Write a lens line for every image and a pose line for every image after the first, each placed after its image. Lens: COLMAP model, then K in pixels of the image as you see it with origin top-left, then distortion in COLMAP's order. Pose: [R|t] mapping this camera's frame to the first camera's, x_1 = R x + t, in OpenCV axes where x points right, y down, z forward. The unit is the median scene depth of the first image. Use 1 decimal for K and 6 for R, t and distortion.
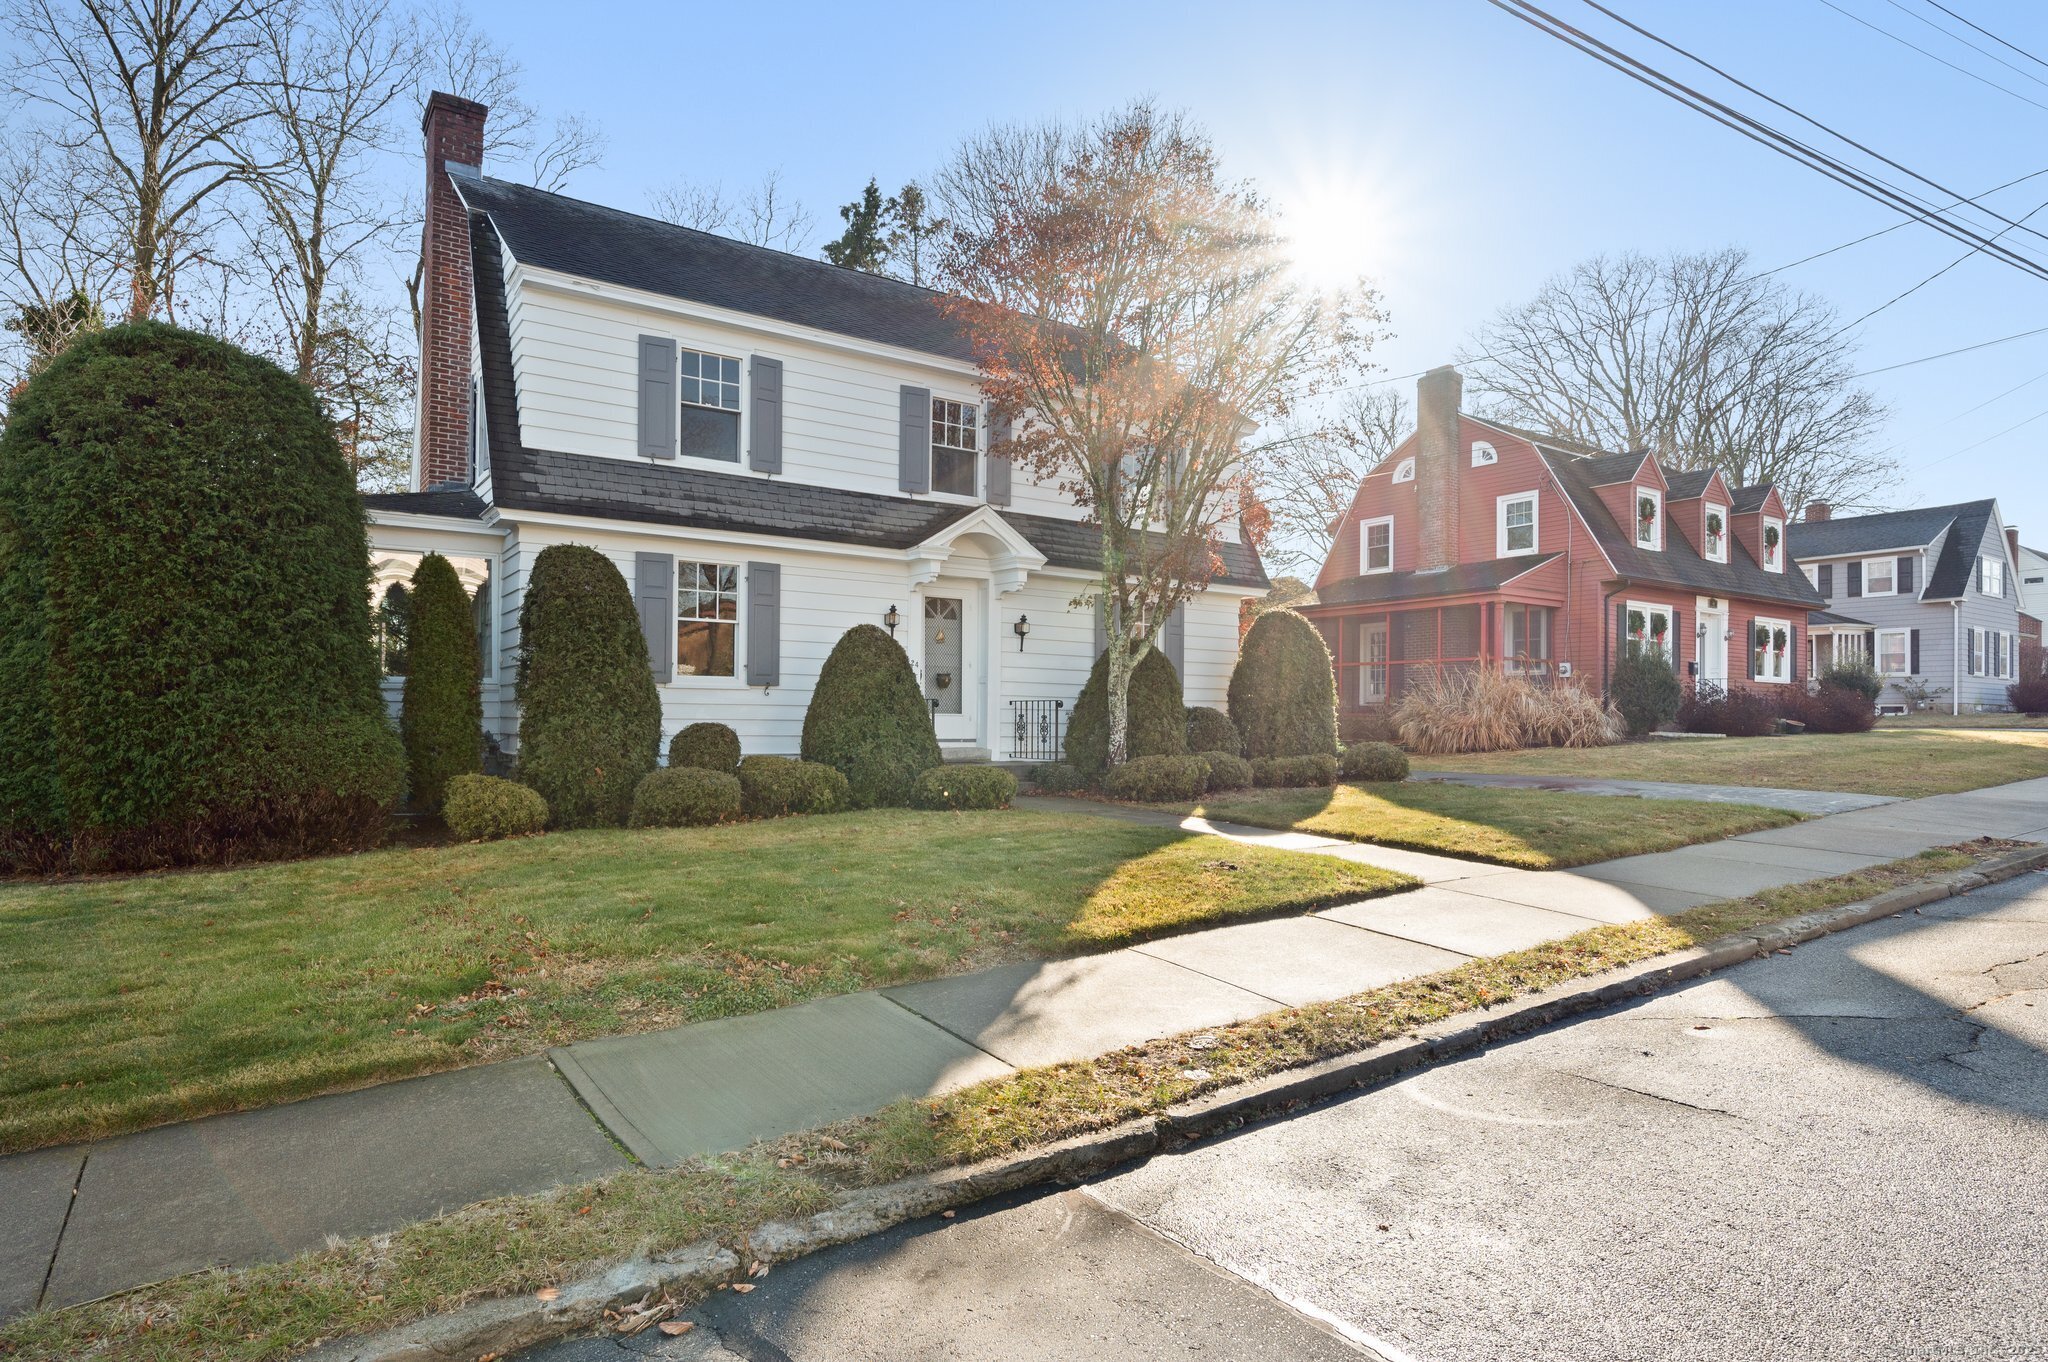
lens RADIAL K [[918.2, 0, 1024.7], [0, 918.2, 696.5], [0, 0, 1]] dist [0.000828, 0.000065]
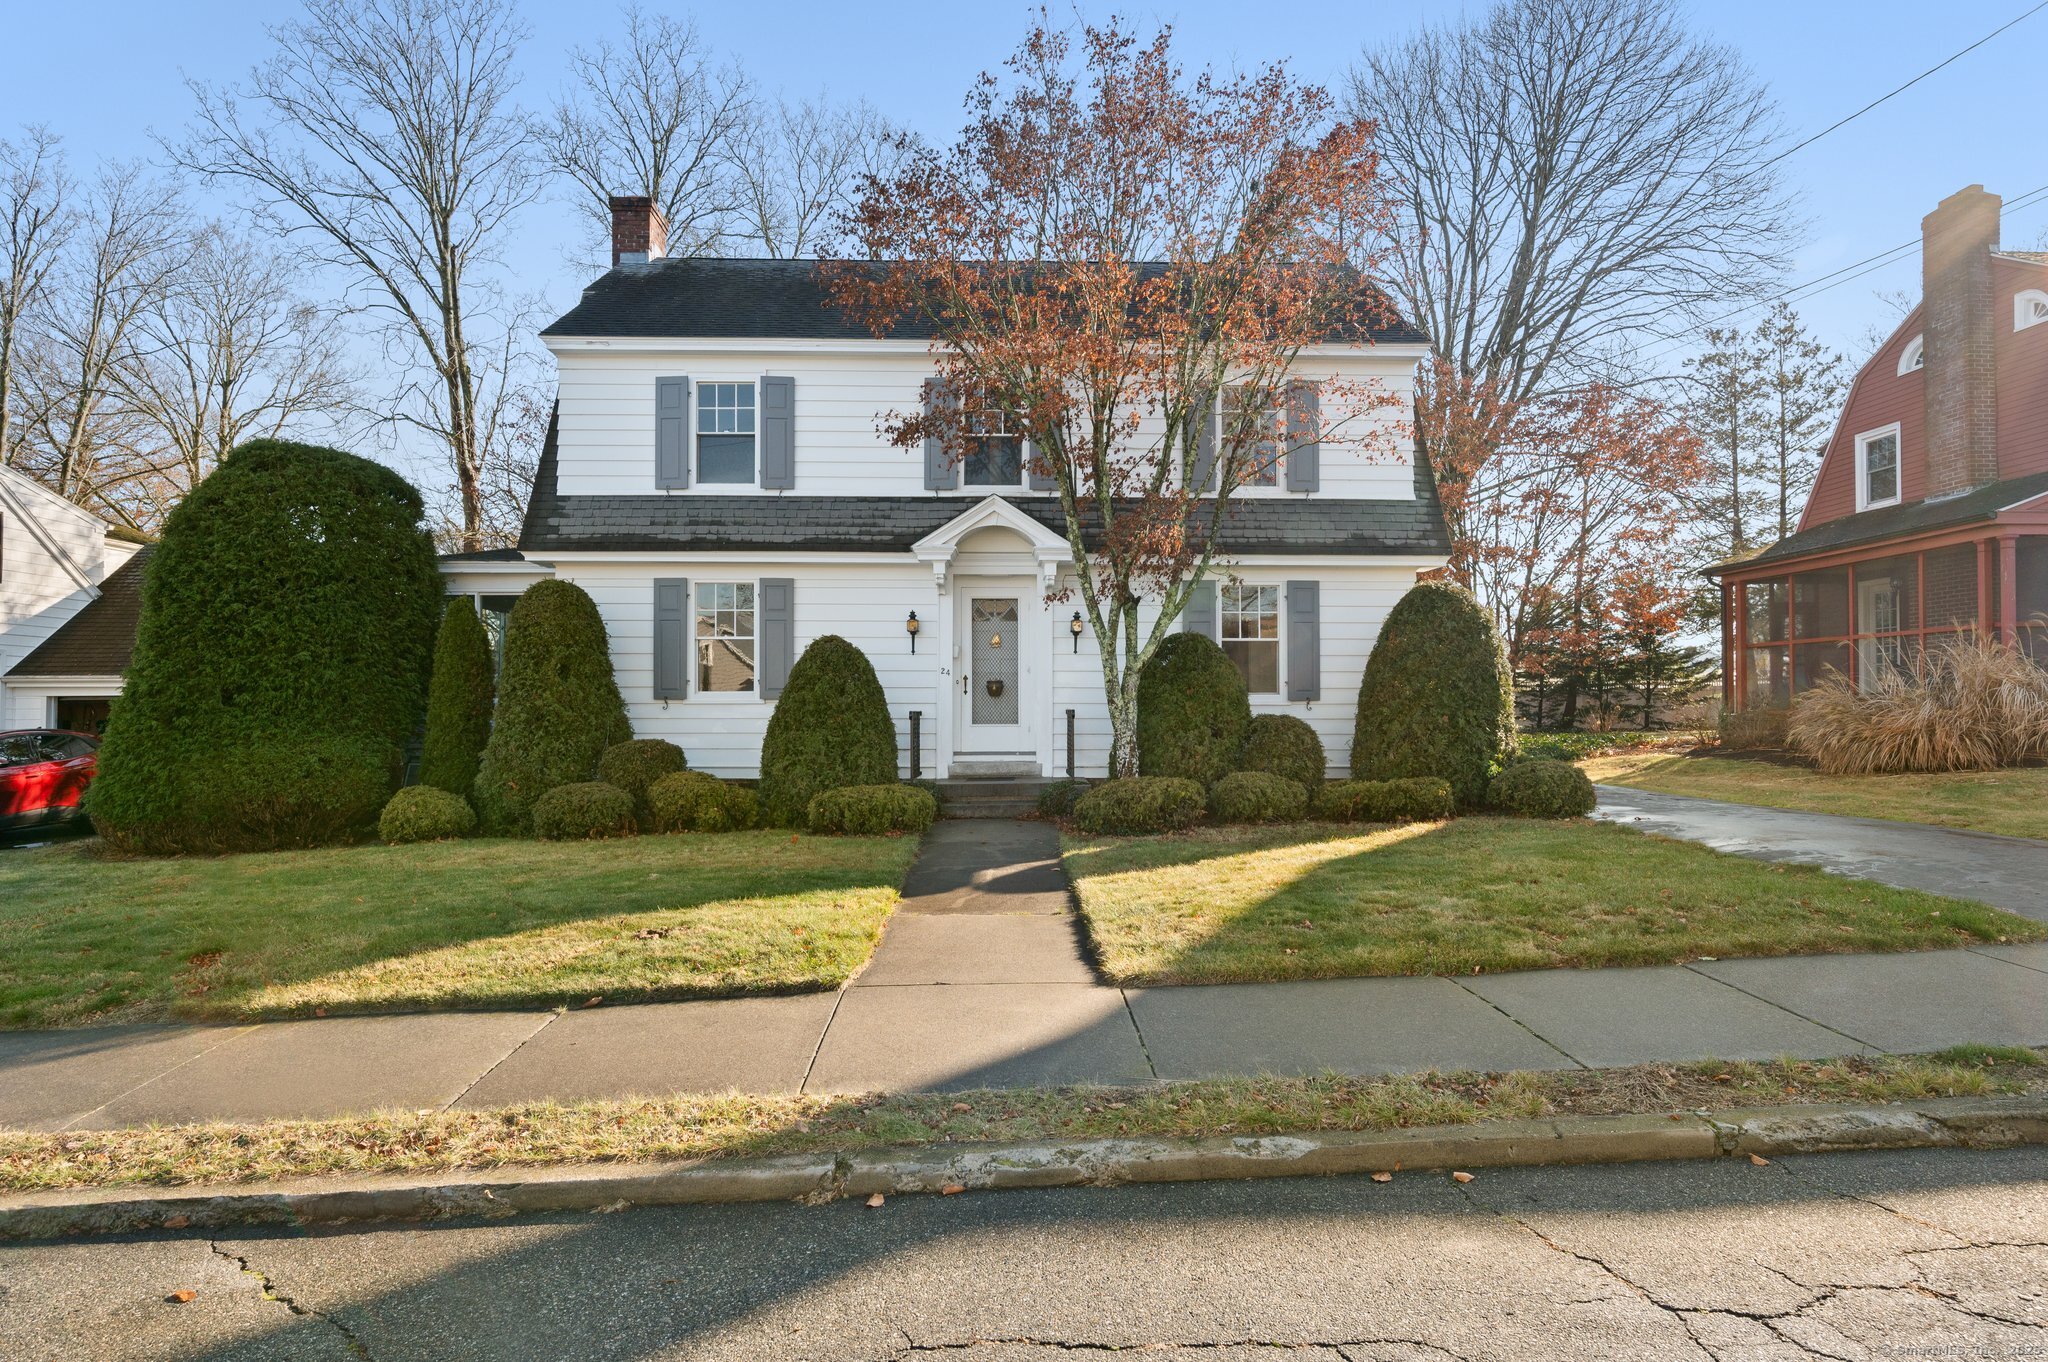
lens RADIAL K [[956.1, 0, 1024.0], [0, 956.1, 681.0], [0, 0, 1]] dist [-0.002567, 0.000022]
pose [[0.886892, -0.024578, -0.461323, 0.445193], [0.019226, 0.999682, -0.016299, -0.009718], [0.461577, 0.005586, 0.887083, 0.191612]]
